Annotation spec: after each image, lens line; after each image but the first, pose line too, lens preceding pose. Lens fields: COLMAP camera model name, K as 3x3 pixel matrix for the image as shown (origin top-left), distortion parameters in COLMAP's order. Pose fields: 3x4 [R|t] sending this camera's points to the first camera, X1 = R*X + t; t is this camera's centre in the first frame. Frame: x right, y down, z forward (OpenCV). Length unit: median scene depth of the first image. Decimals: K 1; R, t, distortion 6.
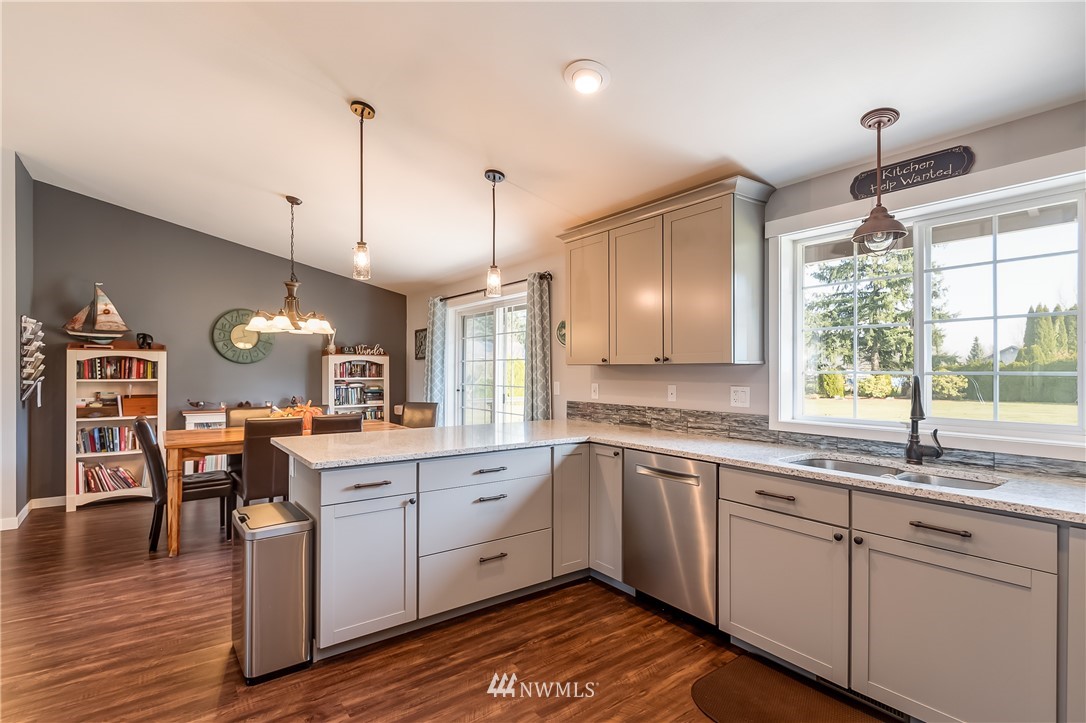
lens RADIAL K [[502.4, 0, 521.9], [0, 502.4, 371.3], [0, 0, 1]] dist [0.001802, 0.001973]
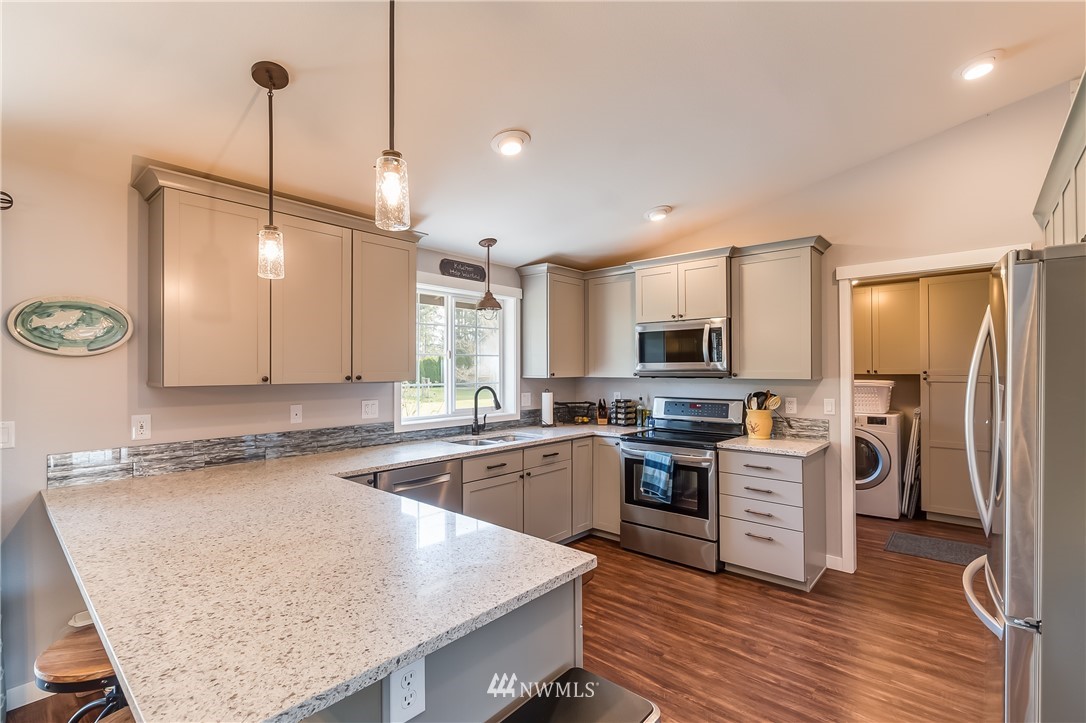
lens RADIAL K [[490.2, 0, 525.3], [0, 490.2, 364.1], [0, 0, 1]] dist [0.002327, 0.000046]
pose [[-0.188063, 0.007003, 0.982132, -0.936239], [0.006378, 0.999962, -0.005908, -0.055315], [-0.982136, 0.005153, -0.188100, 1.108381]]
